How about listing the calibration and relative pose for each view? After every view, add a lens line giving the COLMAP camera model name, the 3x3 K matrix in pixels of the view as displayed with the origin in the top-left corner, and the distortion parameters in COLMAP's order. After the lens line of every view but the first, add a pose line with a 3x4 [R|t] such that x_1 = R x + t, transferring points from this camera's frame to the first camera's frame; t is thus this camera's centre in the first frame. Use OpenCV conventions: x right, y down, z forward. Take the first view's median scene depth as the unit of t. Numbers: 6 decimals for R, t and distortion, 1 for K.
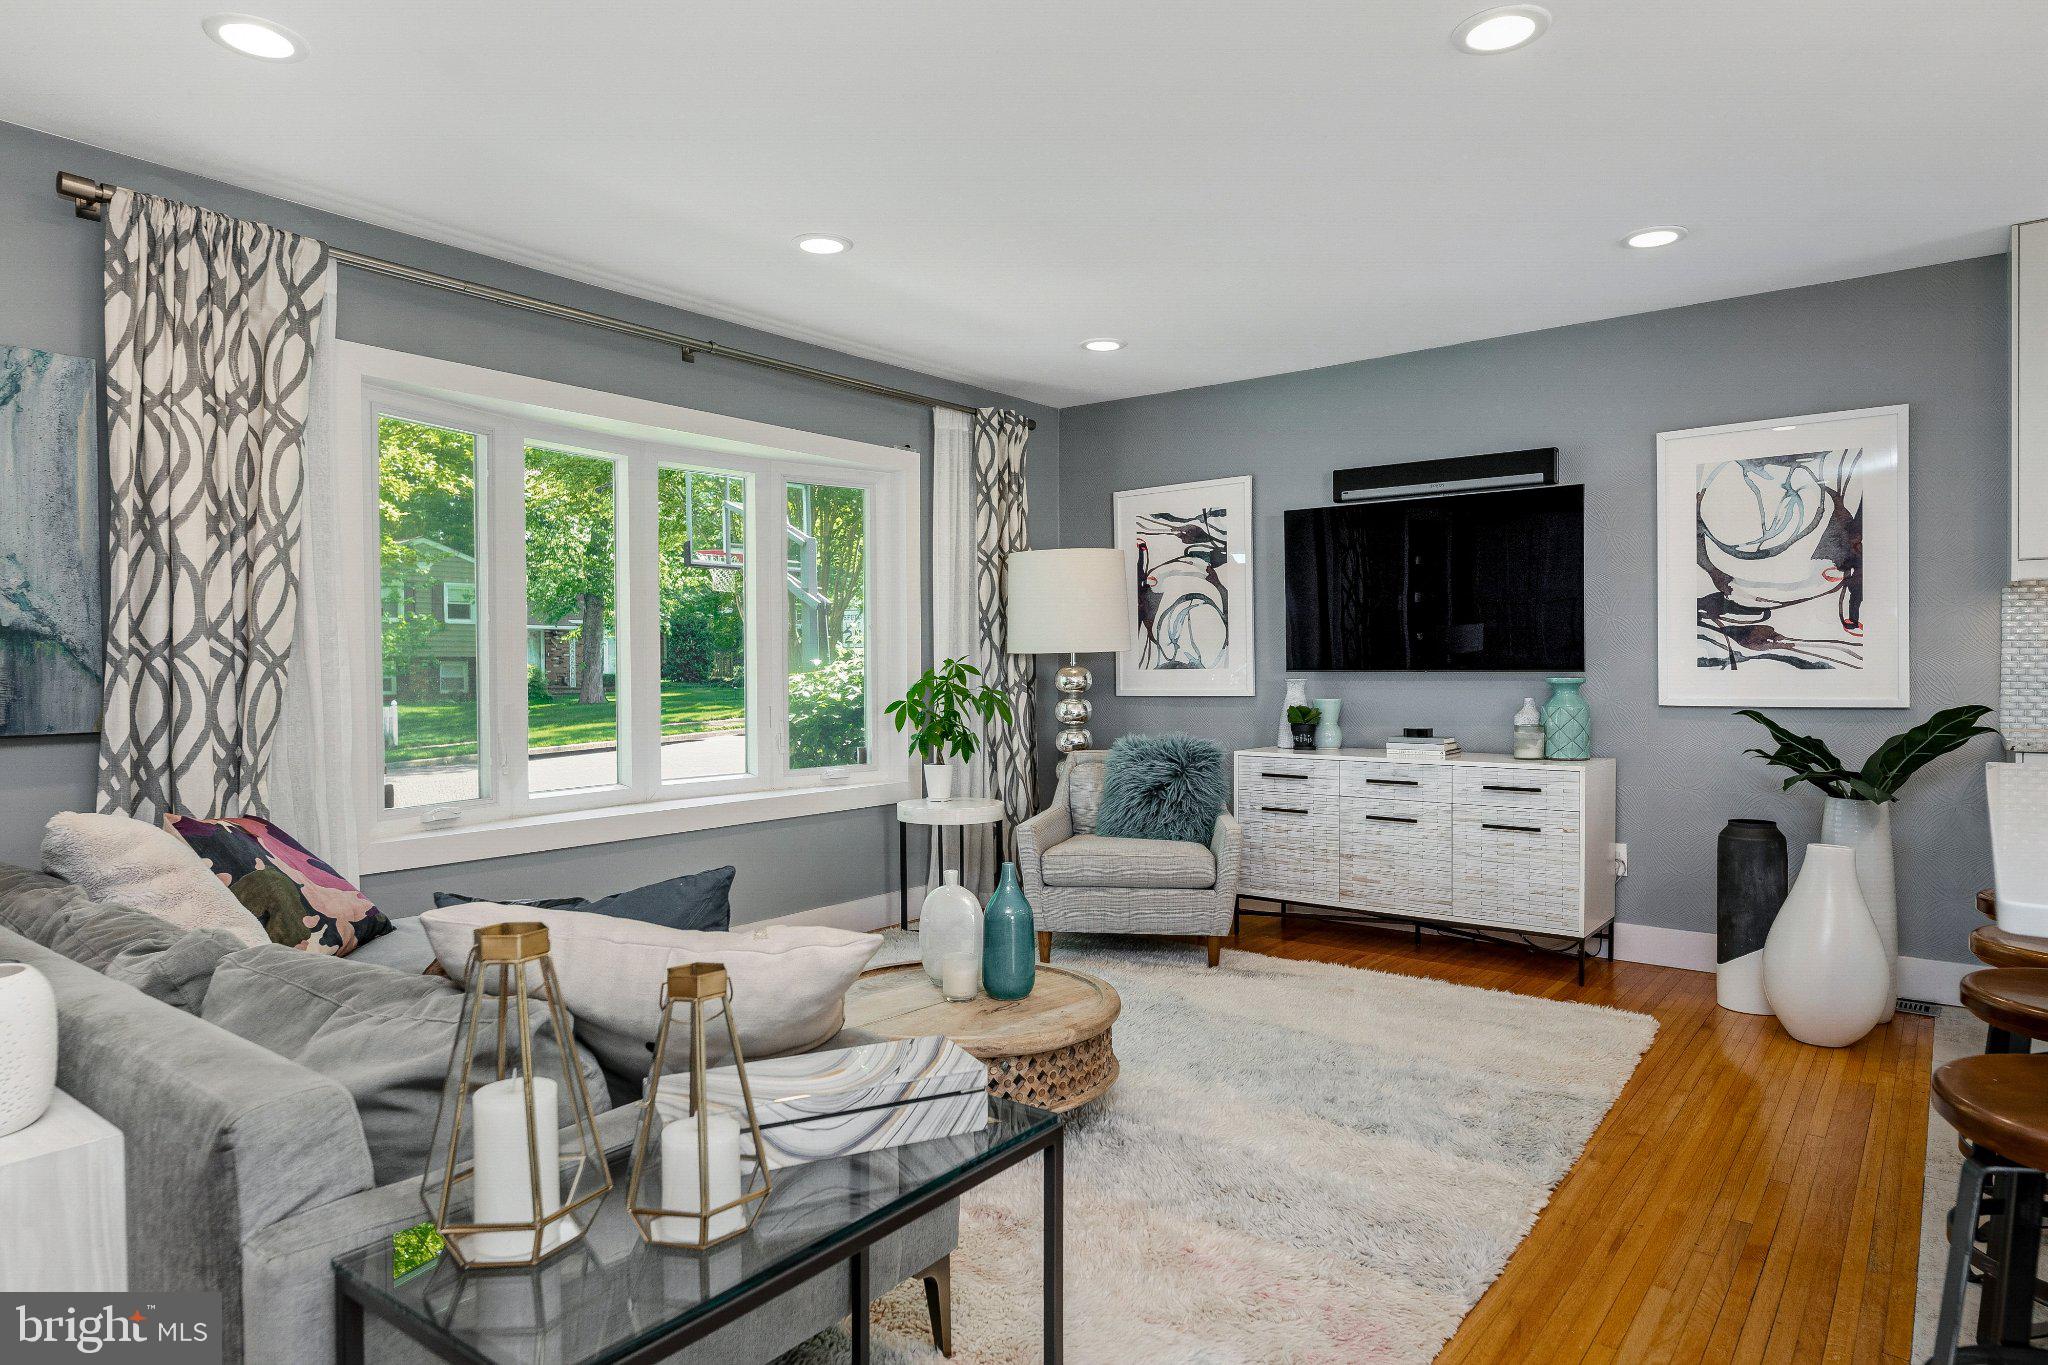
lens RADIAL K [[1202.4, 0, 1024.0], [0, 1202.4, 682.5], [0, 0, 1]] dist [-0.002181, -0.000998]
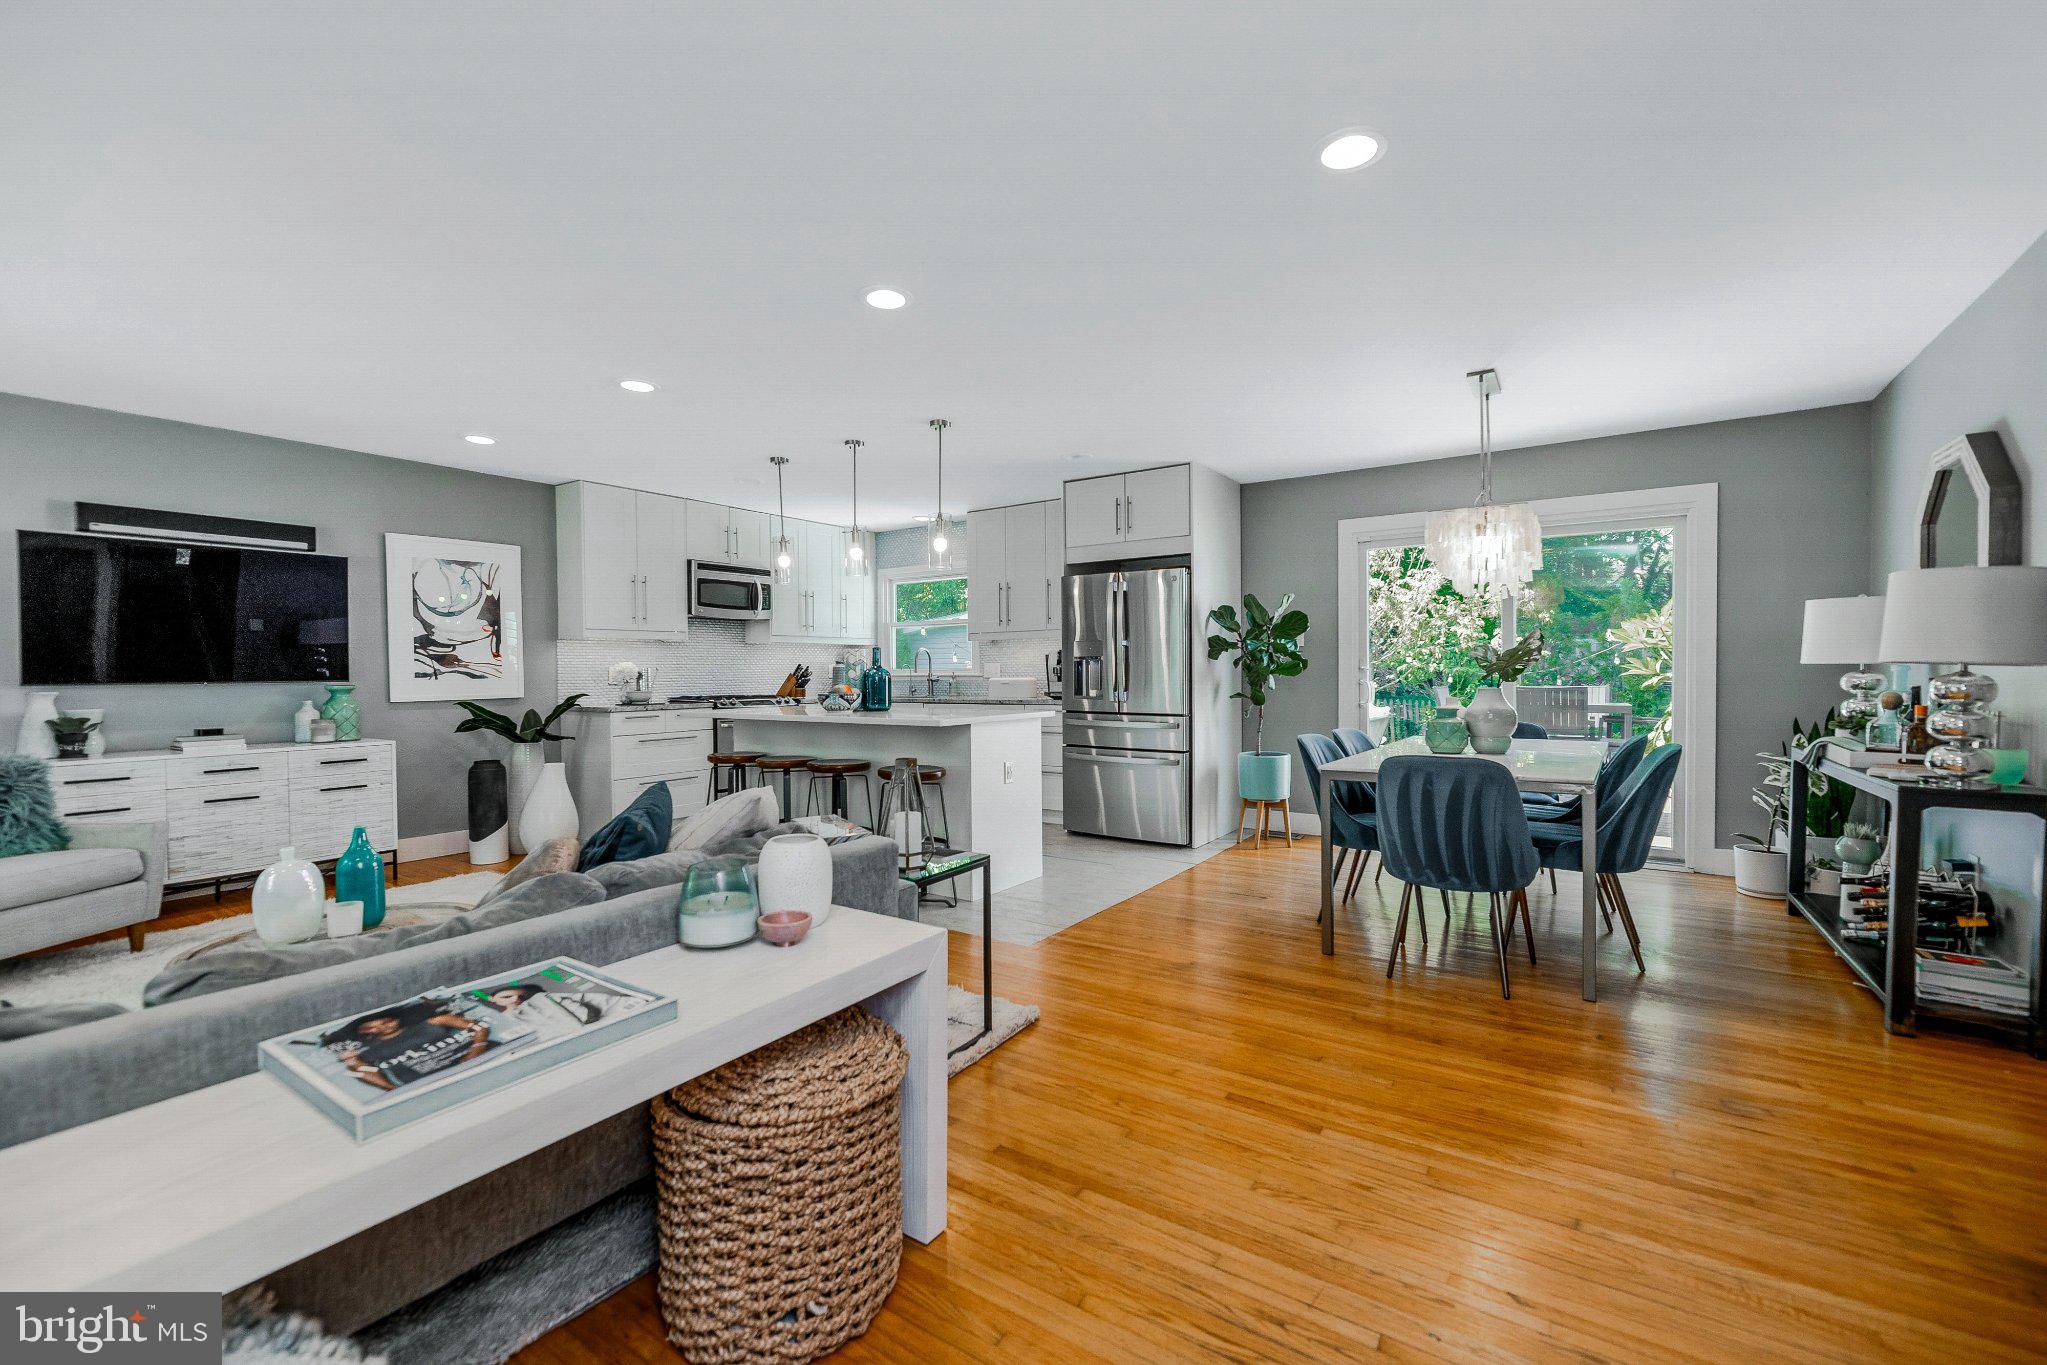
lens RADIAL K [[846.8, 0, 1023.5], [0, 846.8, 682.5], [0, 0, 1]] dist [-0.000307, -0.000022]
pose [[-0.064384, -0.009963, 0.997875, -0.697941], [0.024524, 0.999632, 0.011563, 0.000535], [-0.997624, 0.025216, -0.064116, 0.241039]]
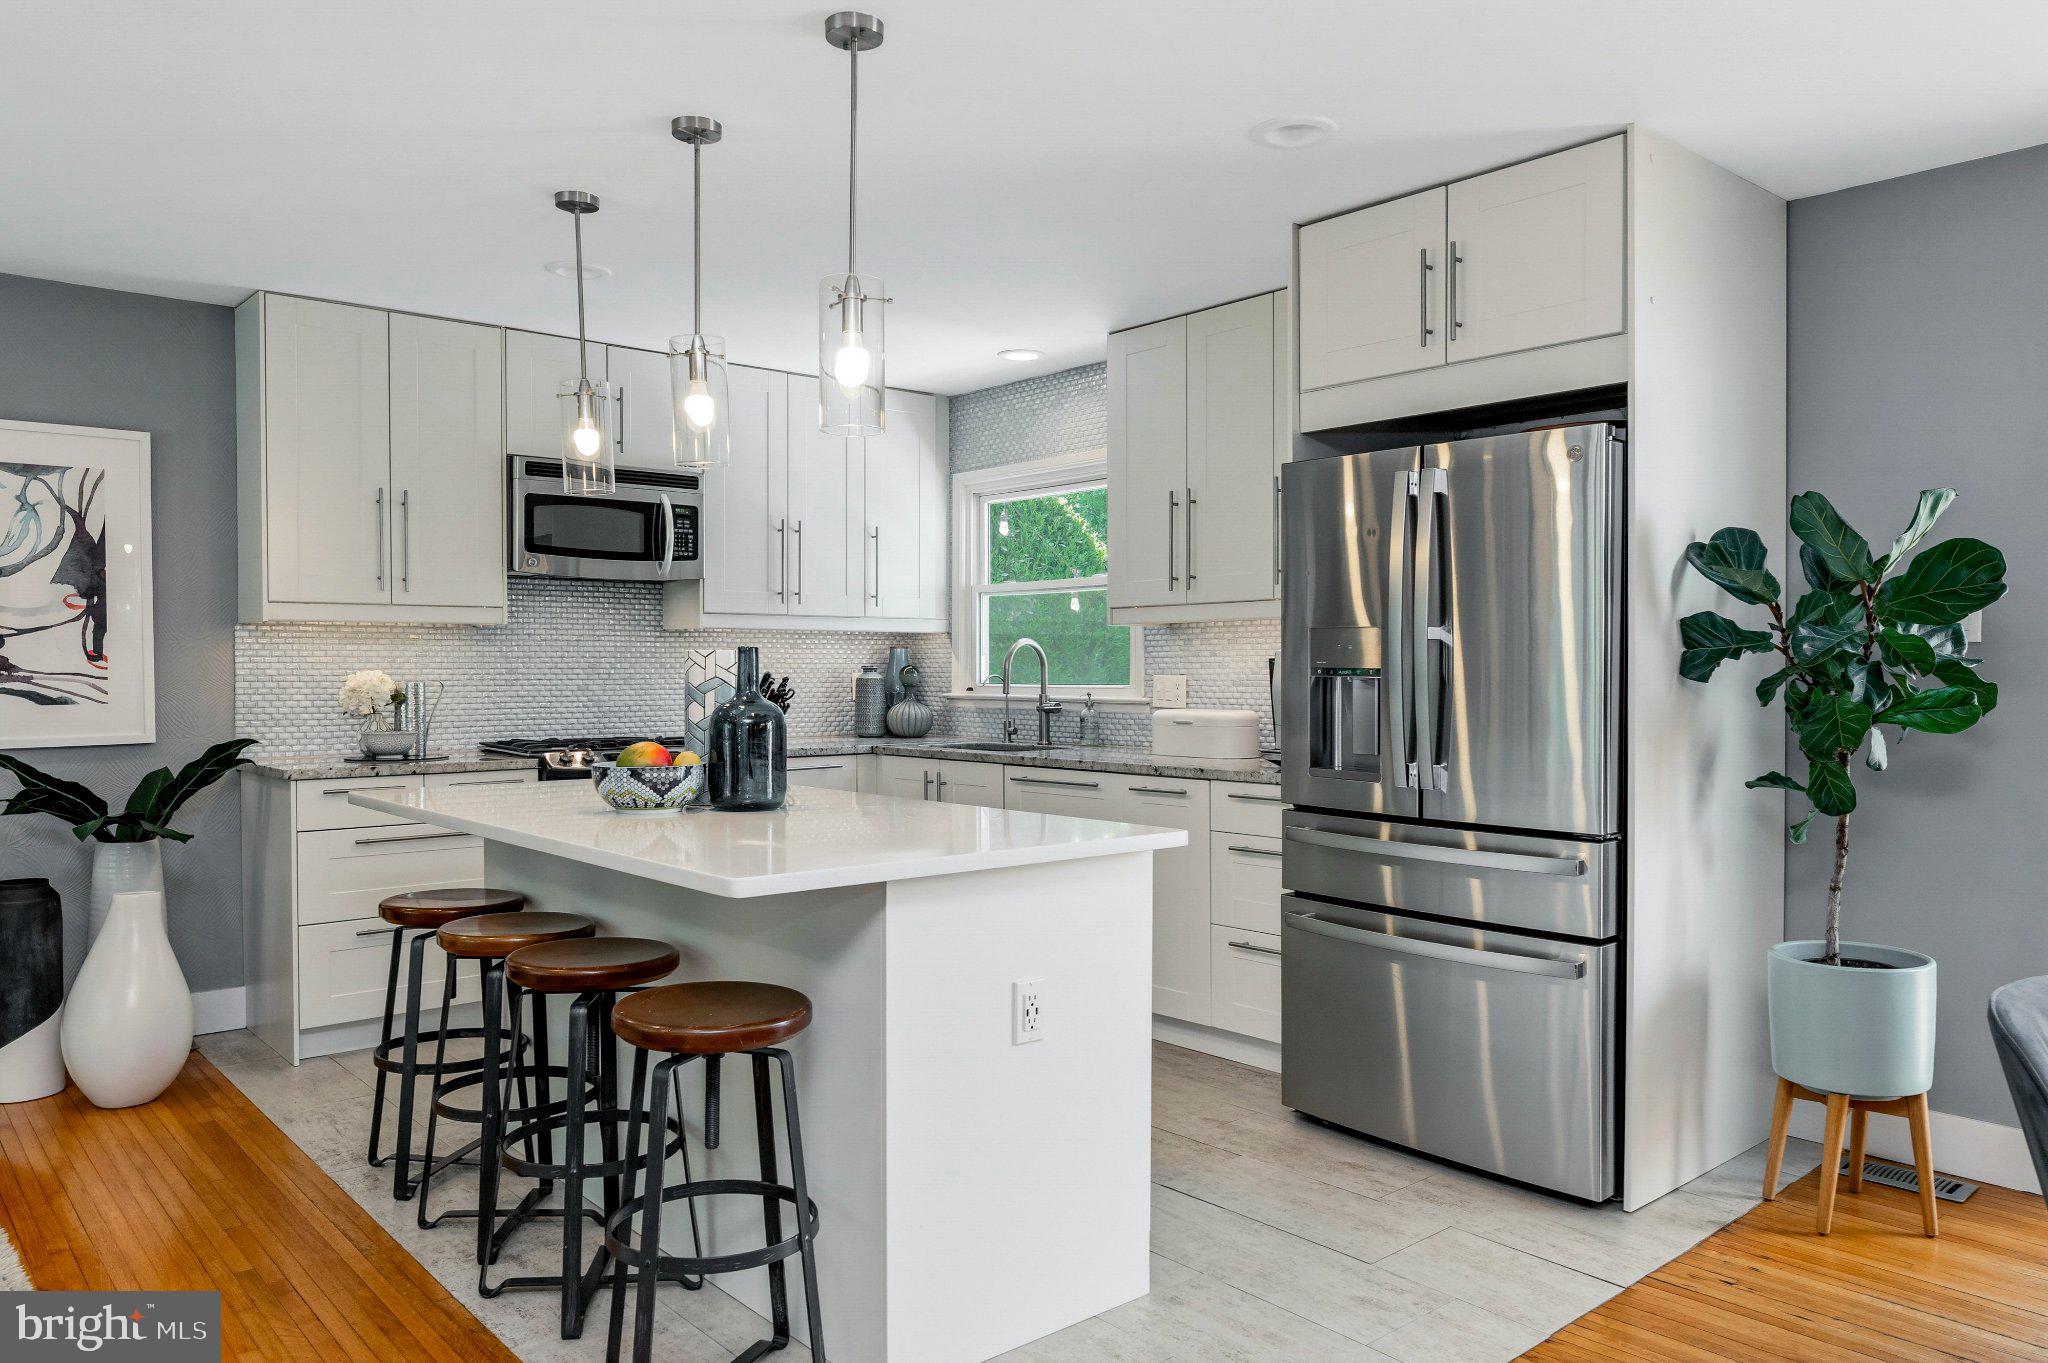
lens RADIAL K [[1413.1, 0, 1024.0], [0, 1413.1, 681.5], [0, 0, 1]] dist [-0.000849, 0.000909]
pose [[0.192273, -0.005299, 0.981327, -0.245683], [0.015388, 0.999879, 0.002384, -0.019726], [-0.981221, 0.014643, 0.192331, 0.076748]]
